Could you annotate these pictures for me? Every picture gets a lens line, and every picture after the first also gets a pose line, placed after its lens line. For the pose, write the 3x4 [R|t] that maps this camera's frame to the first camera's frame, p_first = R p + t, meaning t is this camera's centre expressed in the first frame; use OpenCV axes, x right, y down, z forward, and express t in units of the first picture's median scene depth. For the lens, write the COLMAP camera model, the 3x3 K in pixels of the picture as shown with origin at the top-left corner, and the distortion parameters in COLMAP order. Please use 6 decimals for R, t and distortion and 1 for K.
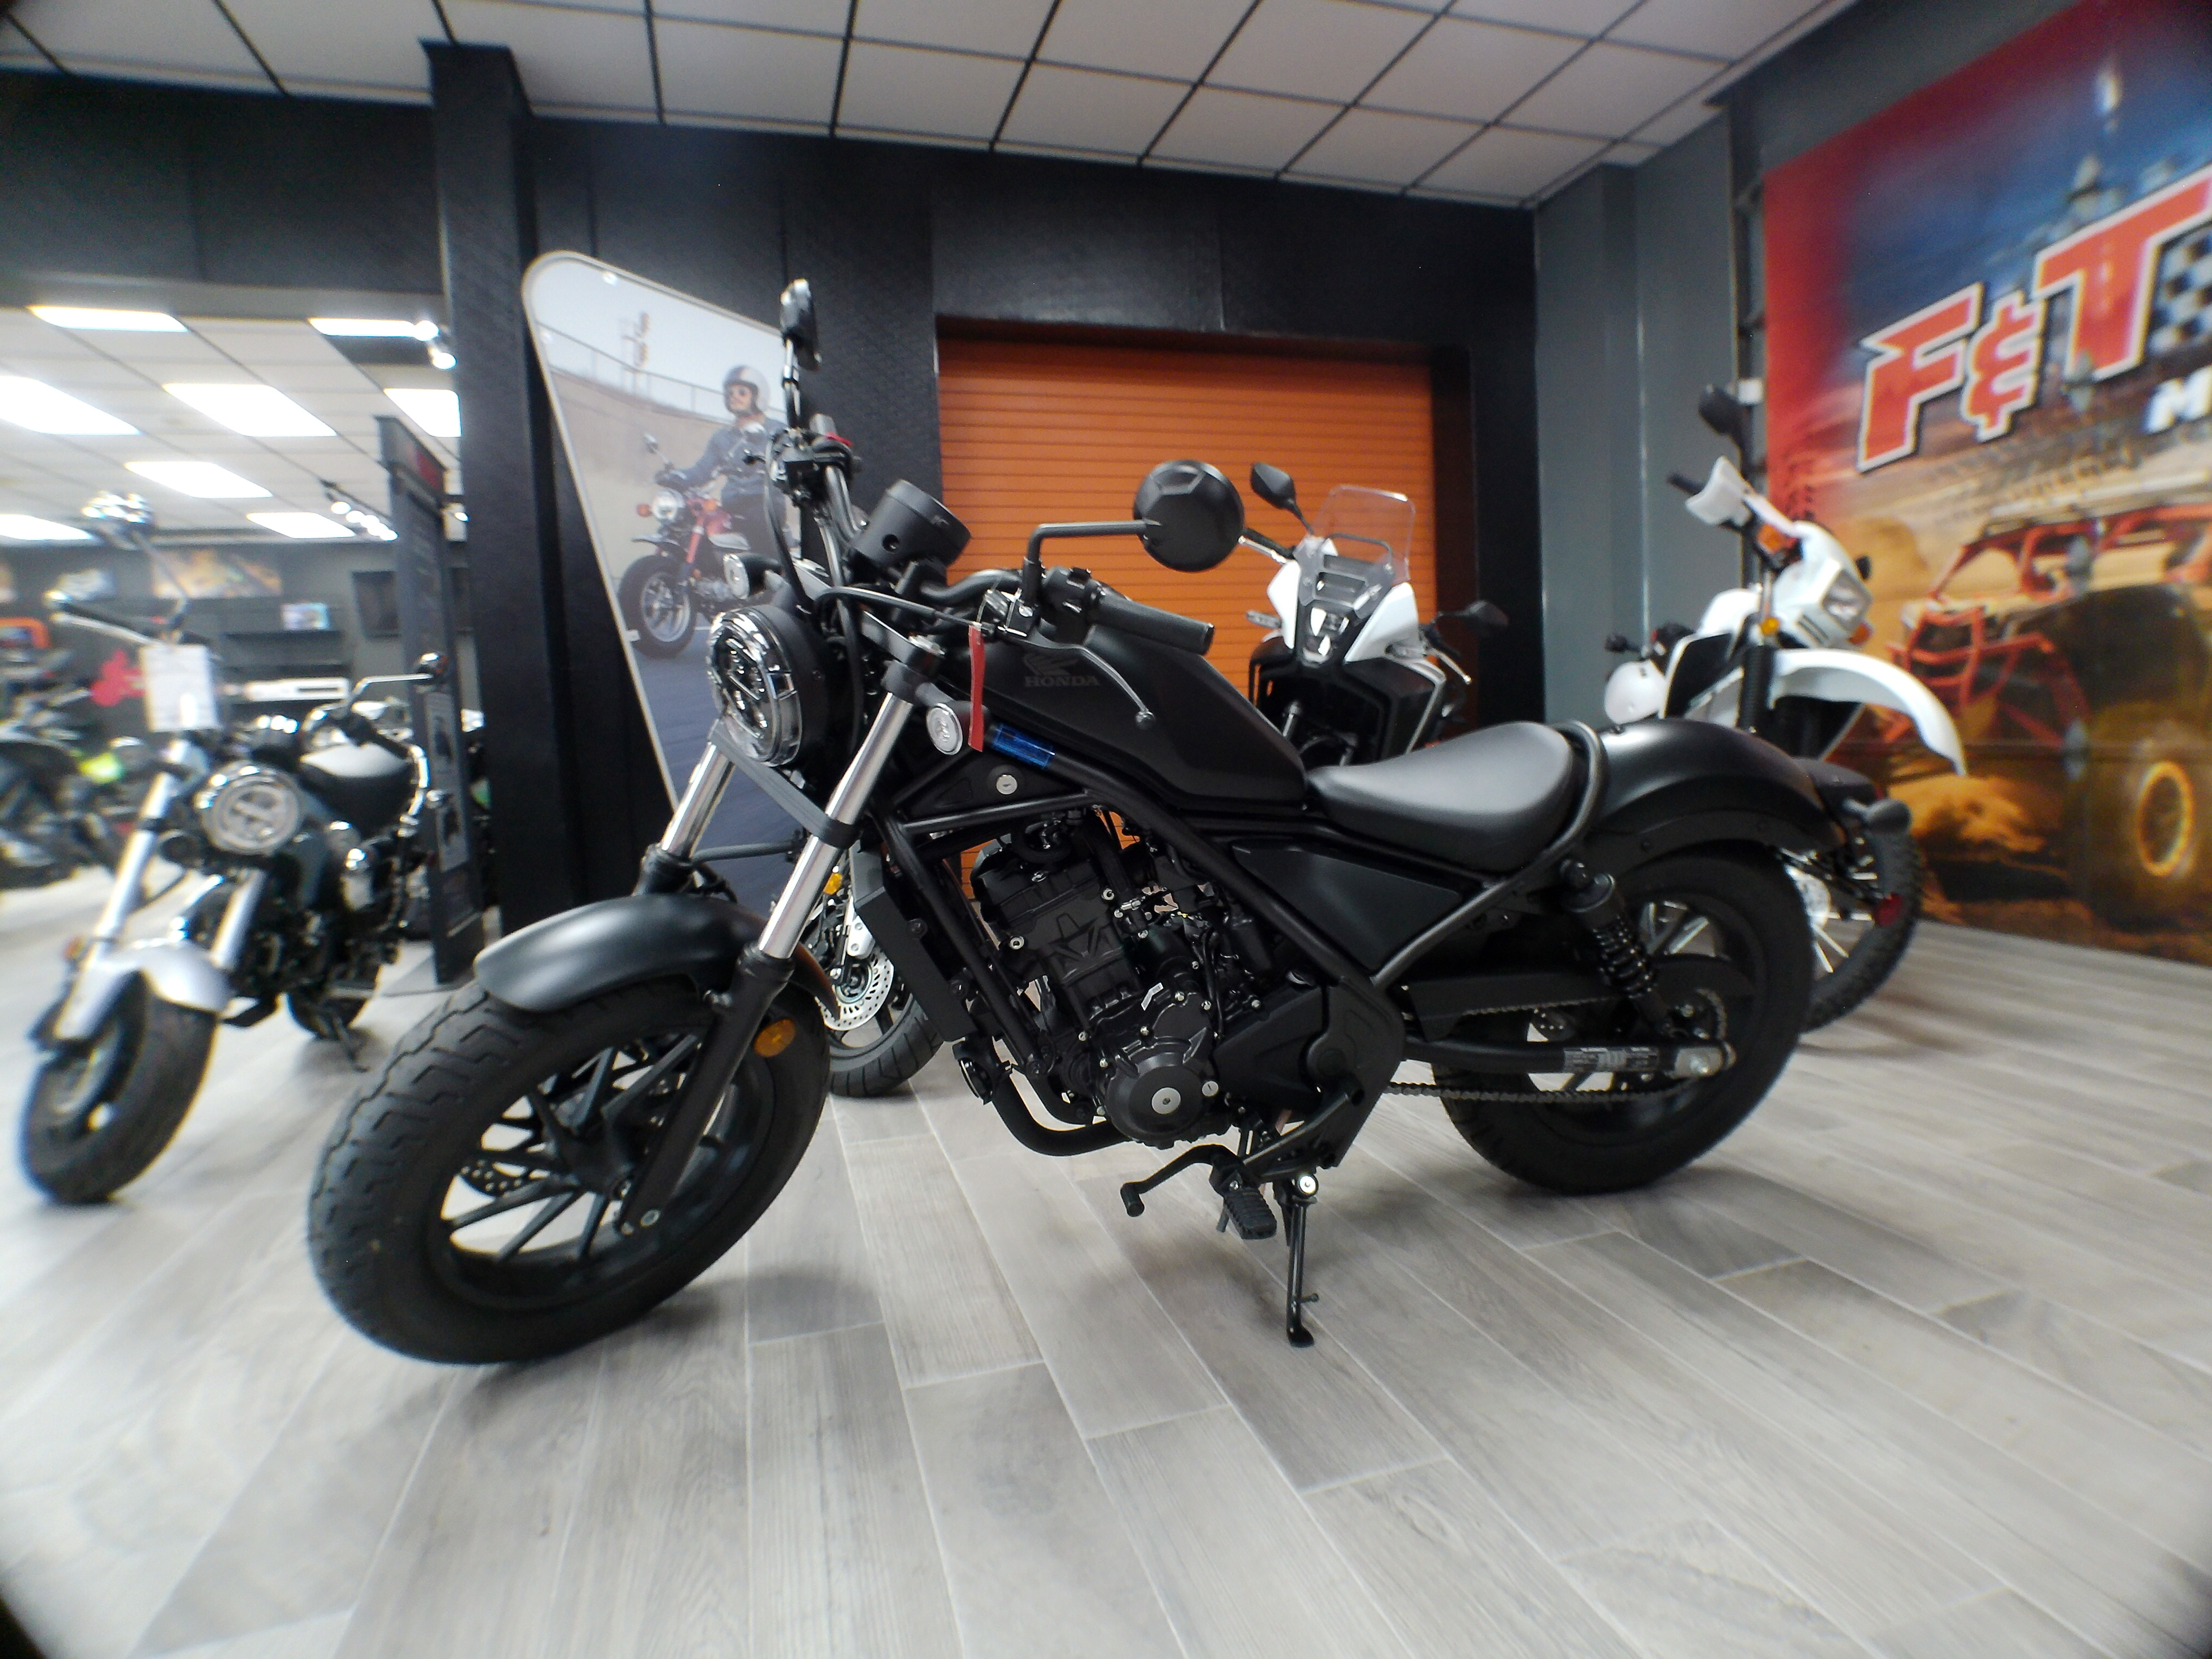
lens RADIAL K [[1194.8, 0, 1170.8], [0, 1194.8, 770.9], [0, 0, 1]] dist [-0.033692, 0.003439]
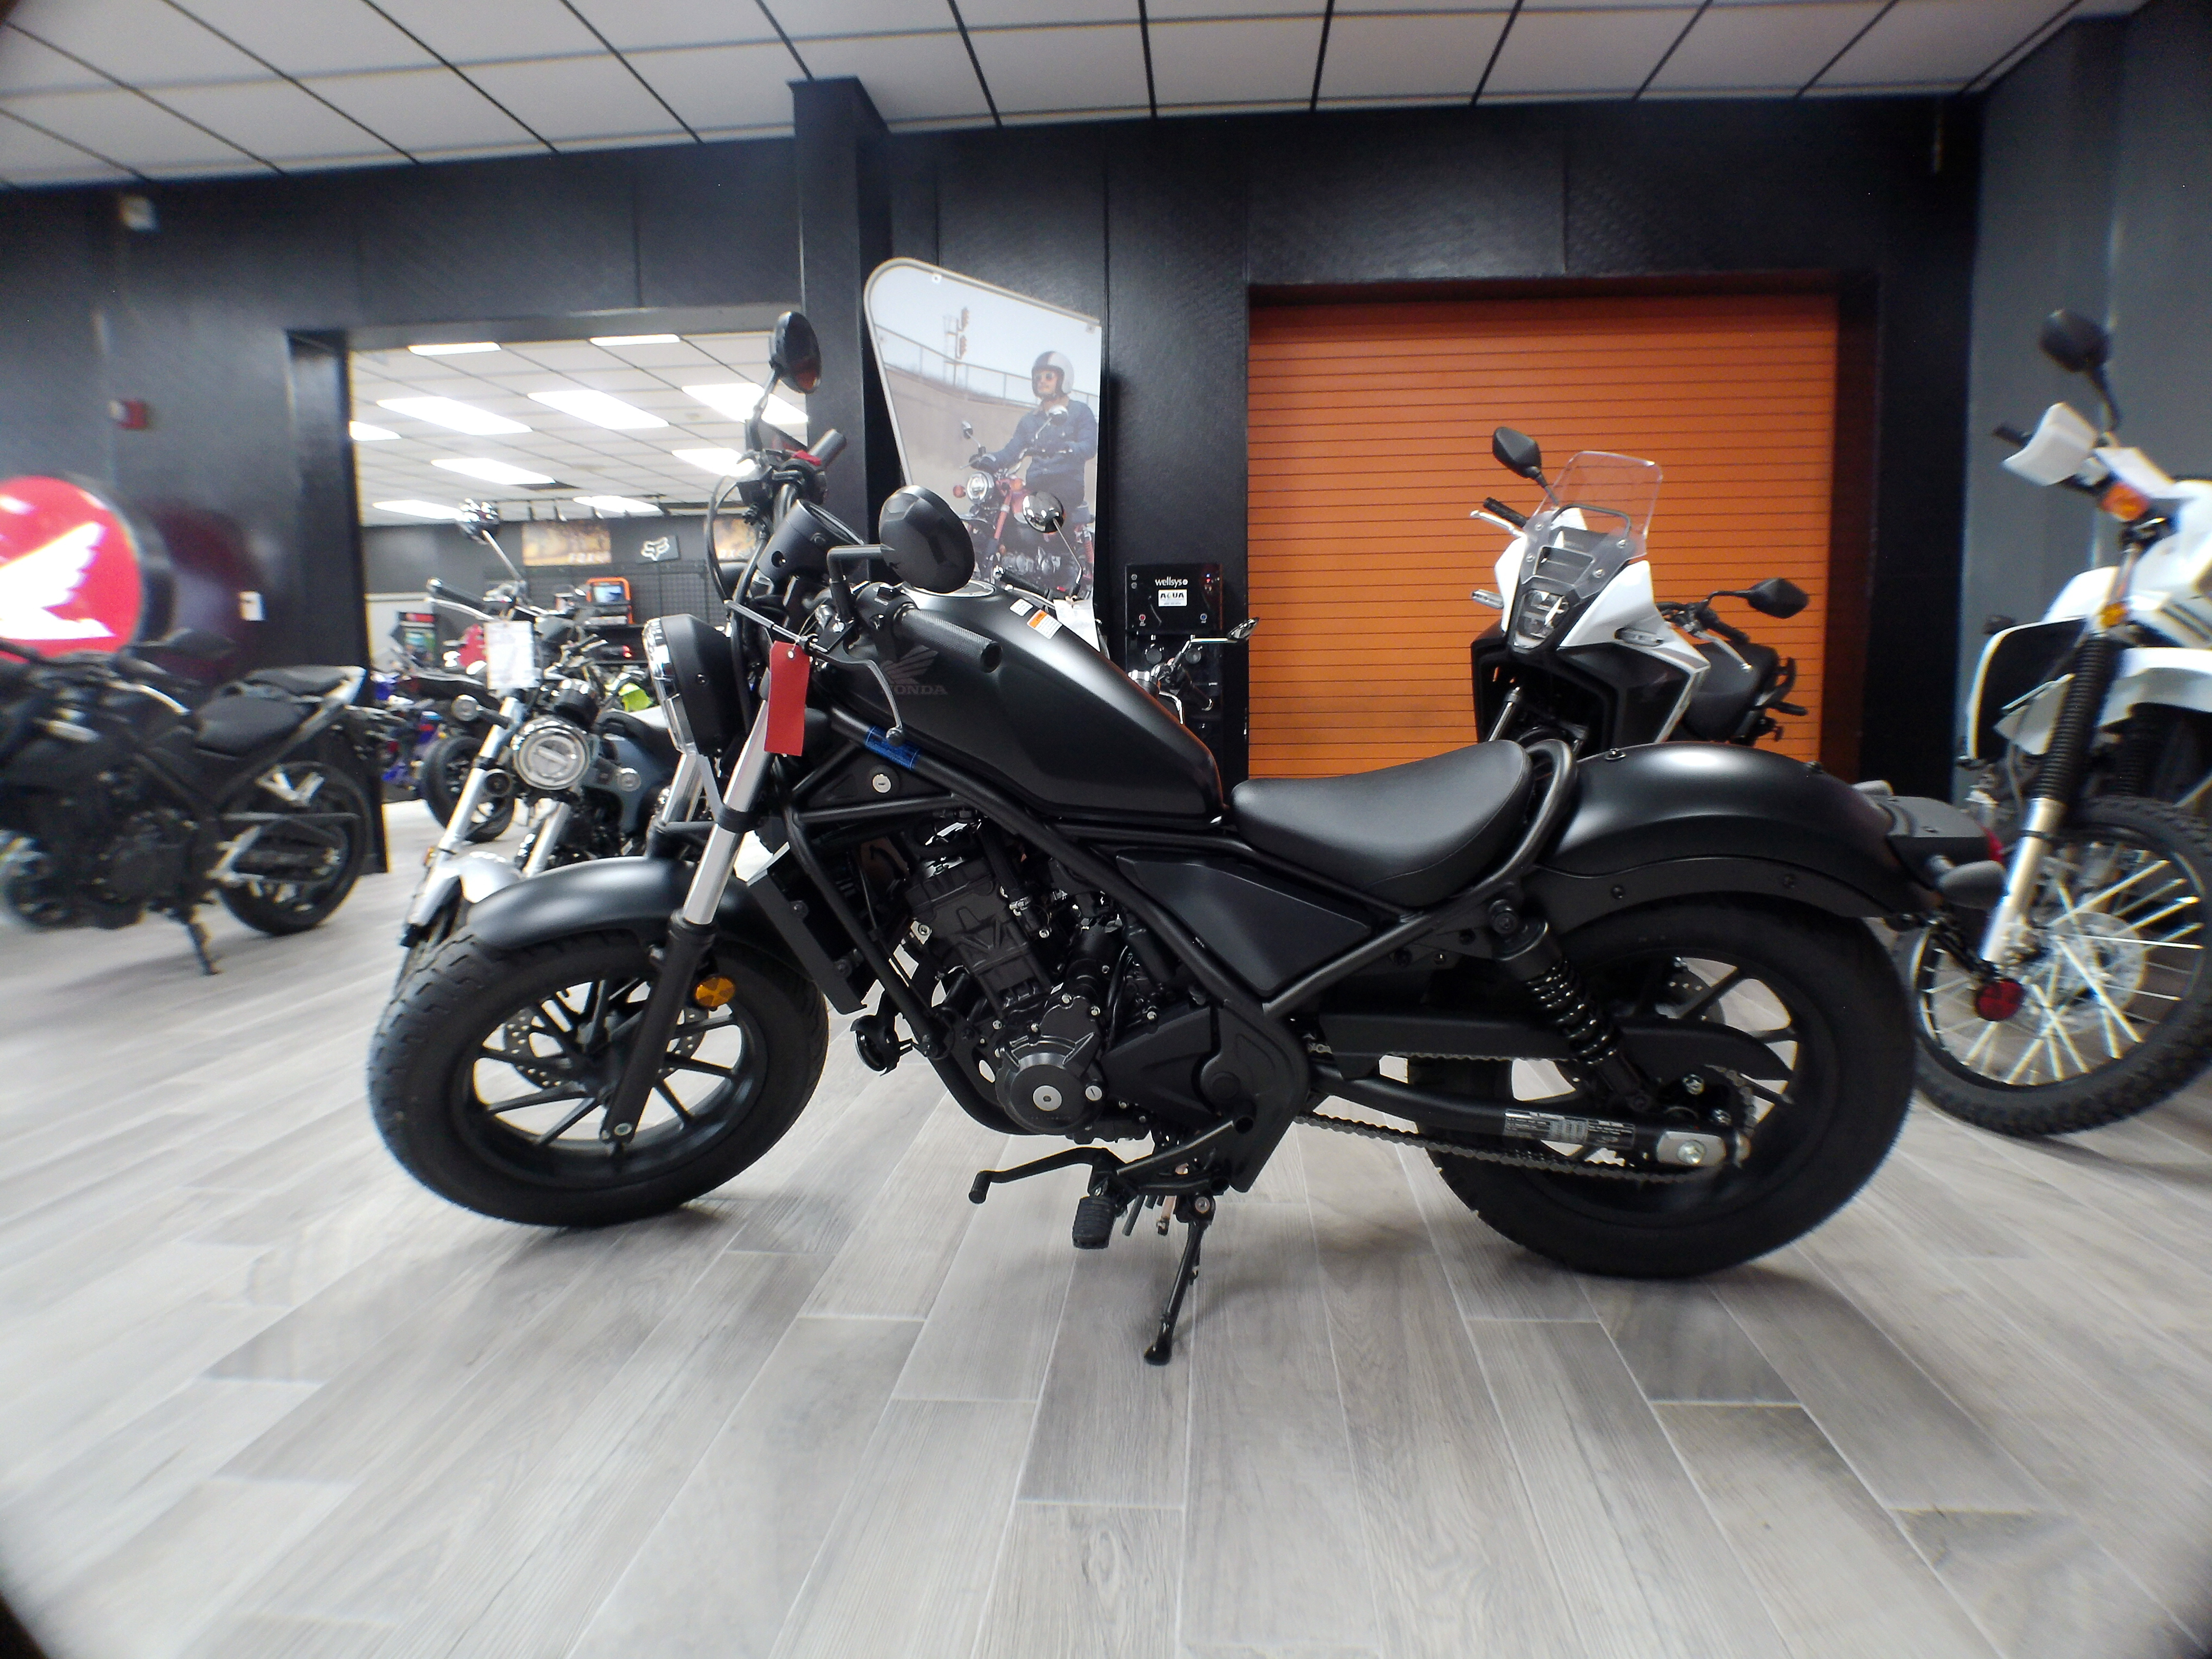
lens RADIAL K [[1196.1, 0, 1135.5], [0, 1196.1, 775.7], [0, 0, 1]] dist [-0.033909, 0.010121]
pose [[0.931303, 0.057523, -0.359675, 0.340133], [-0.044306, 0.998009, 0.044892, -0.039764], [0.361541, -0.025873, 0.931997, 0.064894]]
